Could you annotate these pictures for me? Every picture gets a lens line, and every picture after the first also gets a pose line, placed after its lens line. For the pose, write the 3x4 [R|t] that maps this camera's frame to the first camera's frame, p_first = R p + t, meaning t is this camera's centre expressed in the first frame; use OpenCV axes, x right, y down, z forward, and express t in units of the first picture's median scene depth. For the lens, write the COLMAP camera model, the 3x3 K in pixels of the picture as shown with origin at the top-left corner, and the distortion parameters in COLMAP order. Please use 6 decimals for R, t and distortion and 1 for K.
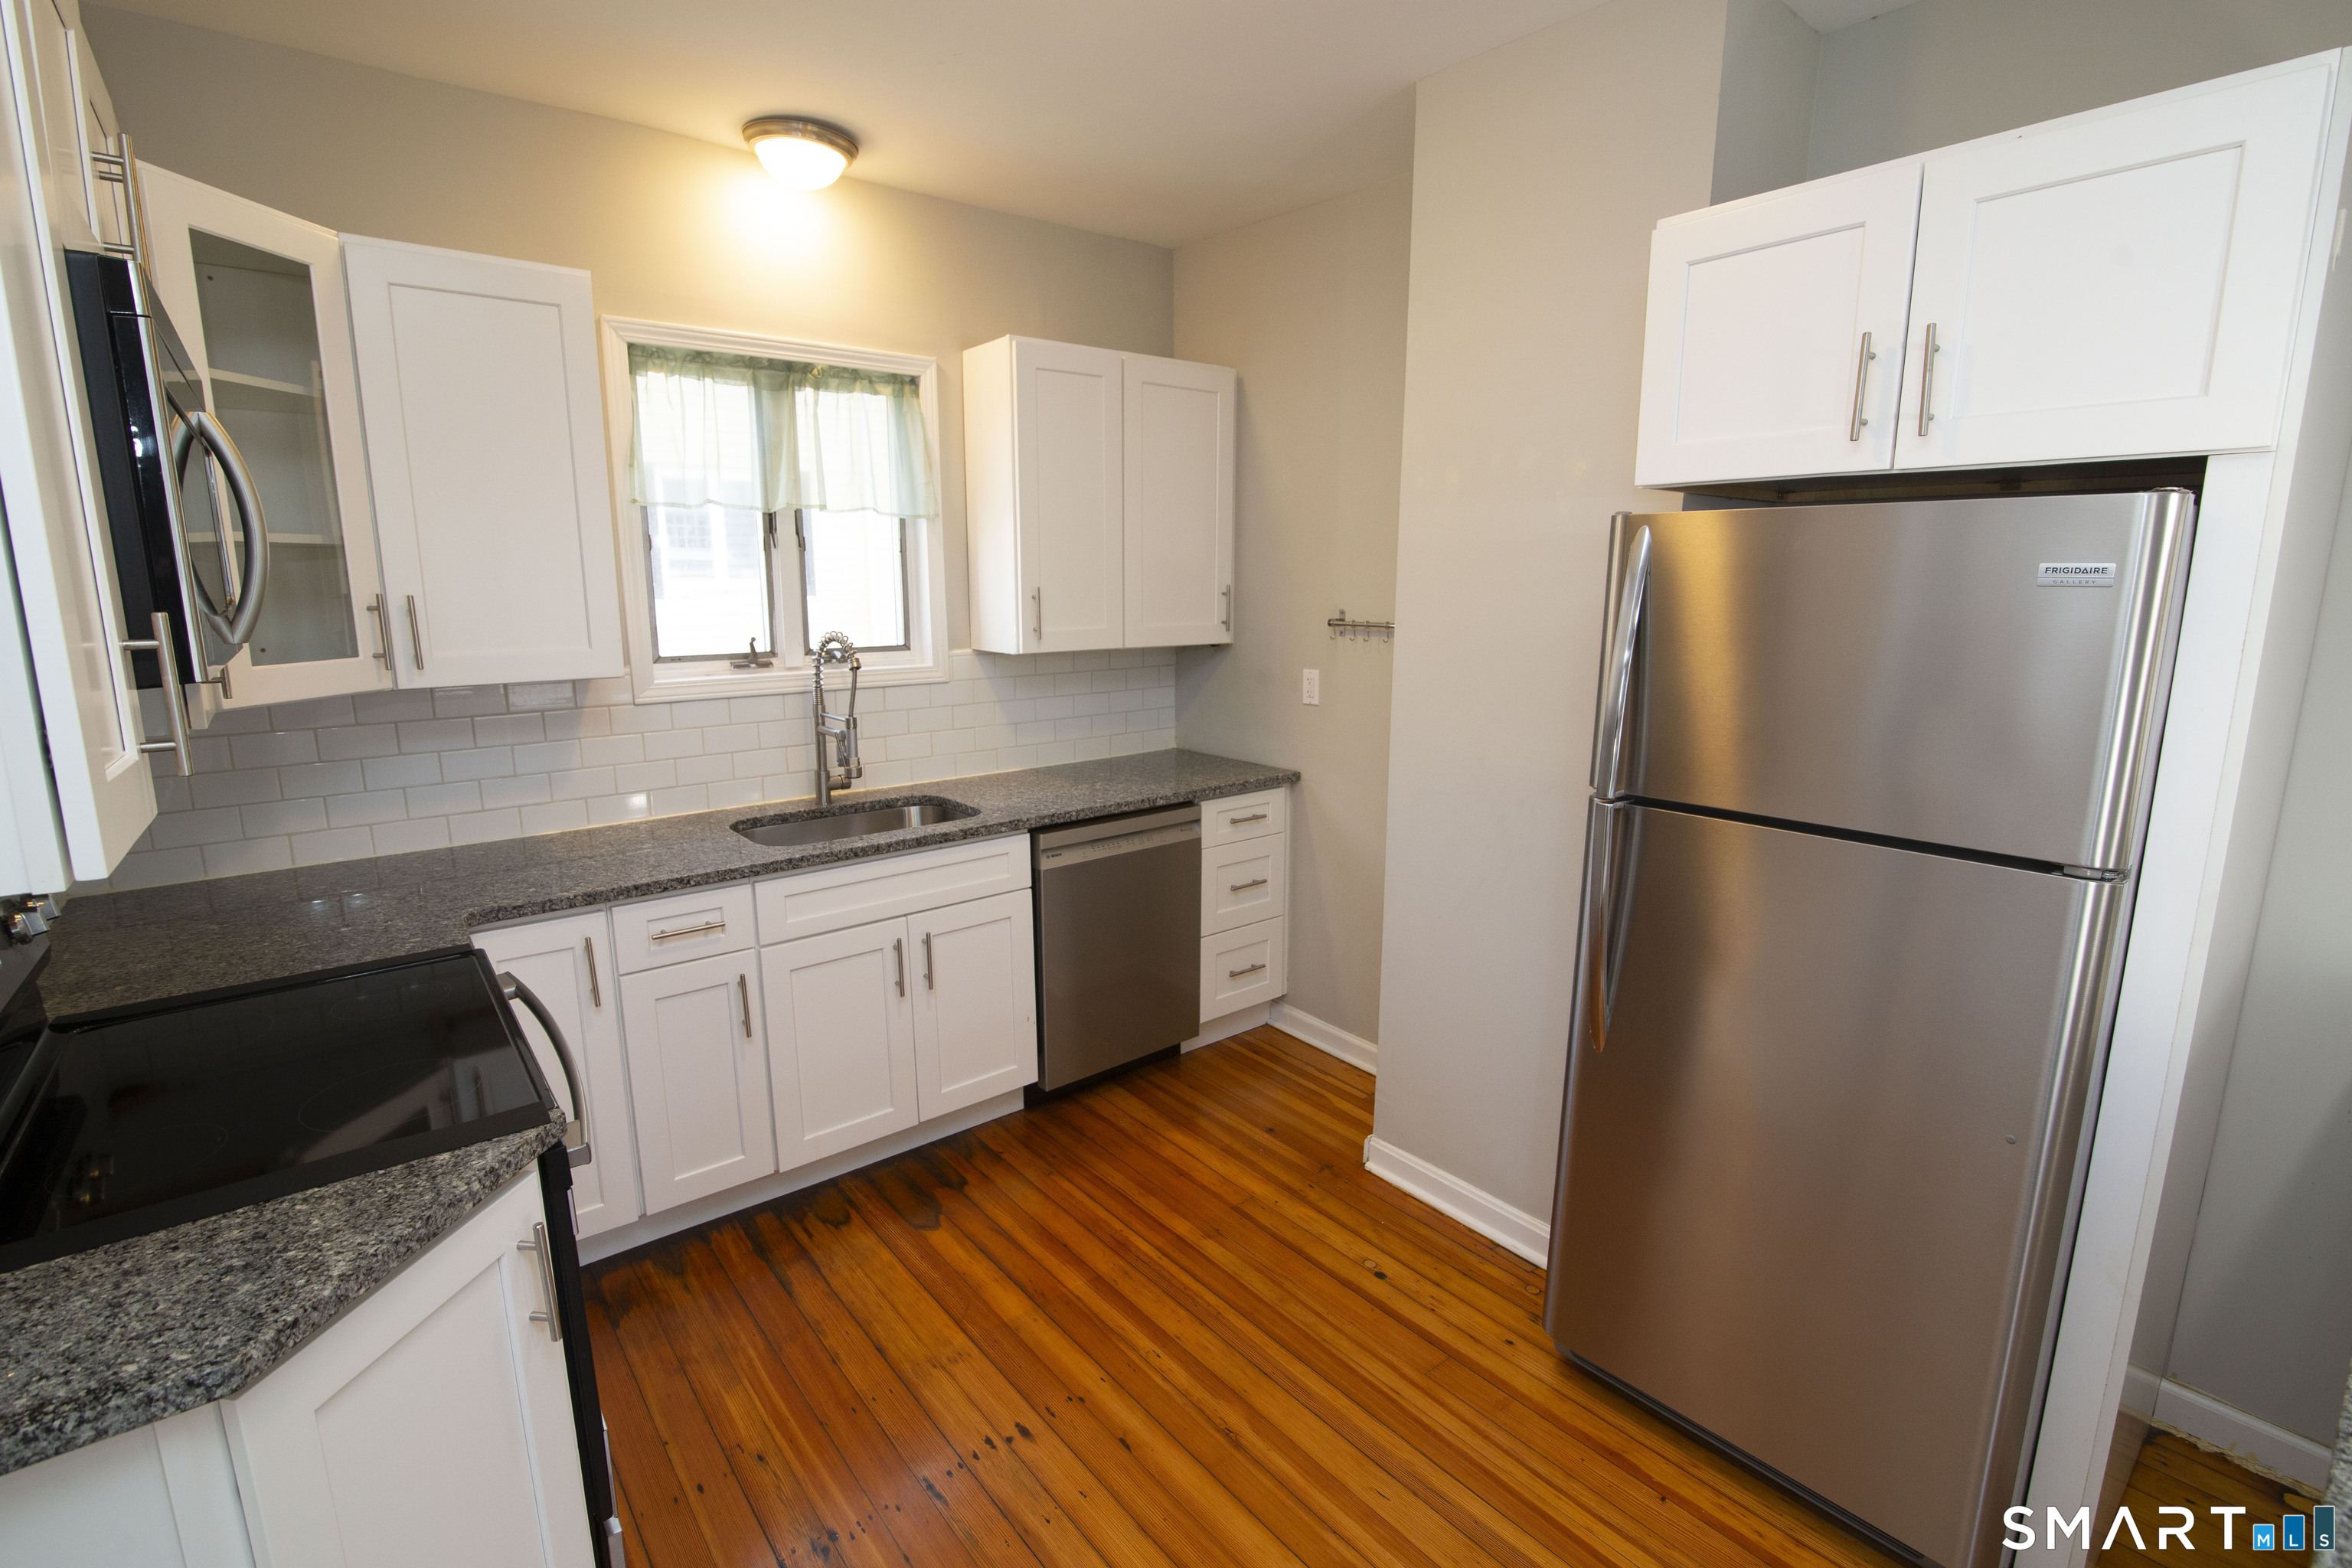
lens RADIAL K [[1080.5, 0, 1180.1], [0, 1080.5, 773.3], [0, 0, 1]] dist [-0.002839, -0.000218]
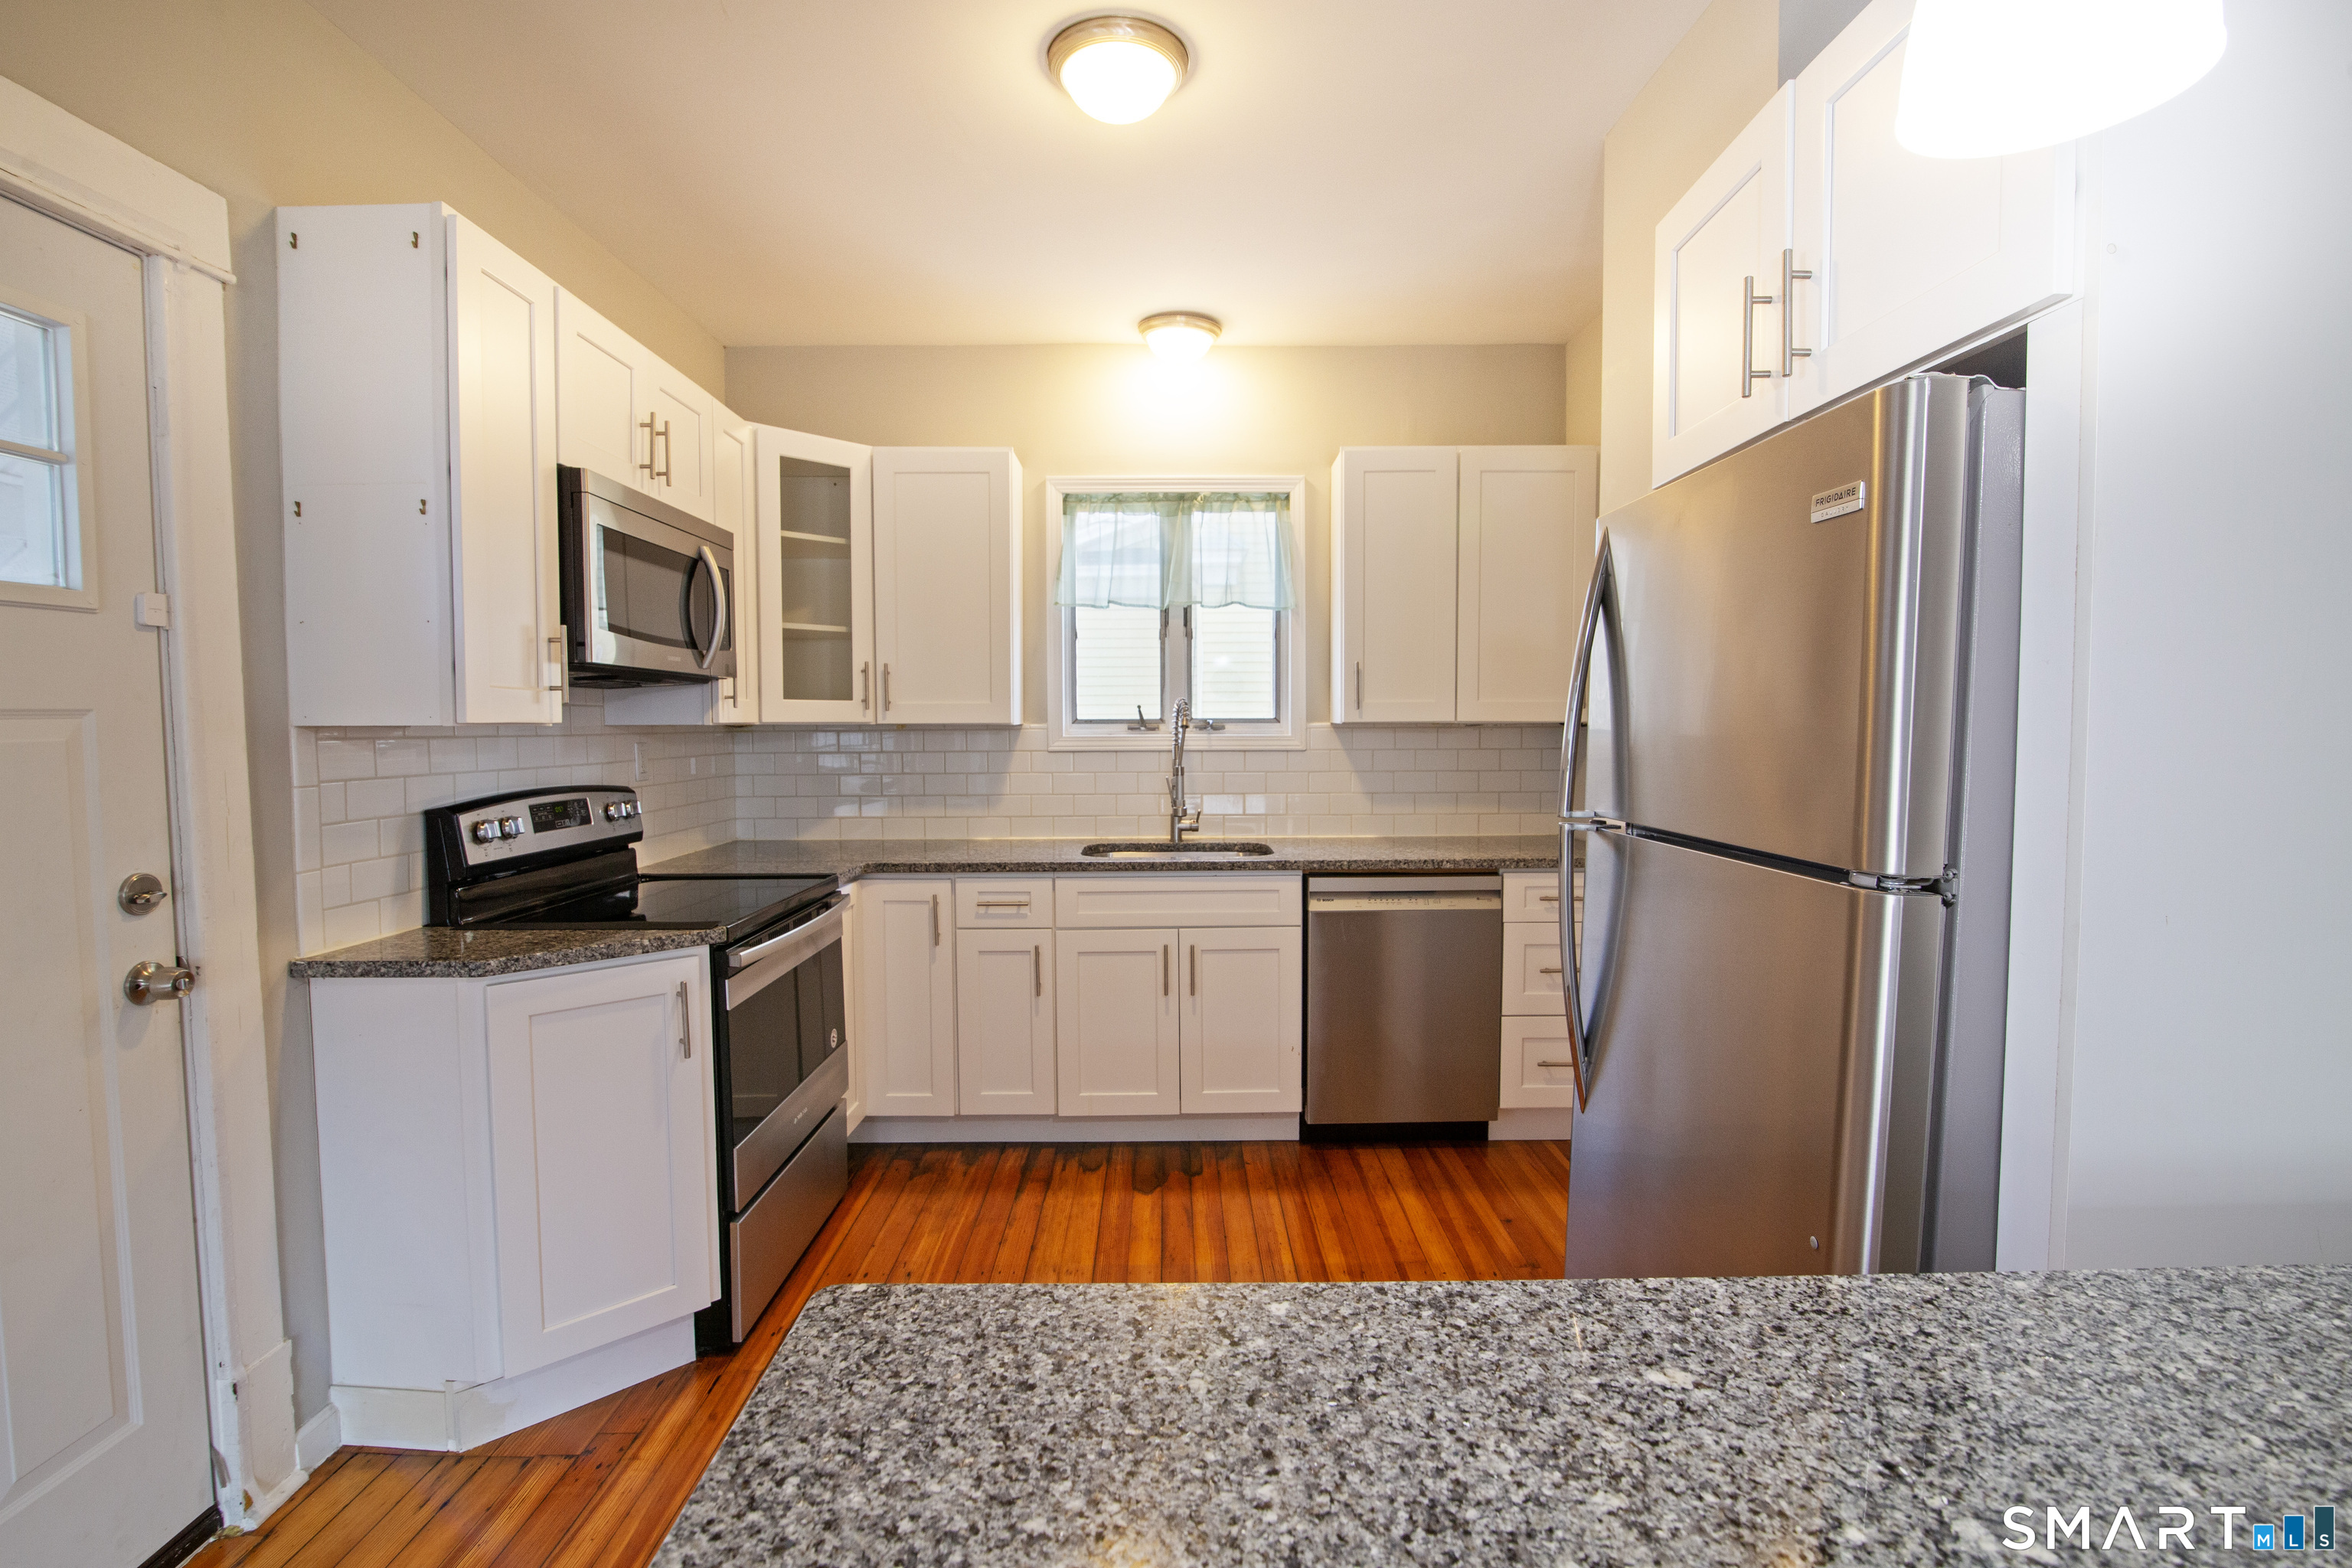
lens RADIAL K [[1080.4, 0, 1166.4], [0, 1080.4, 766.7], [0, 0, 1]] dist [-0.001325, 0.000106]
pose [[0.783304, 0.025808, -0.621103, 0.434039], [-0.110754, 0.988946, -0.098586, 0.069173], [0.611693, 0.146012, 0.777504, 0.038722]]
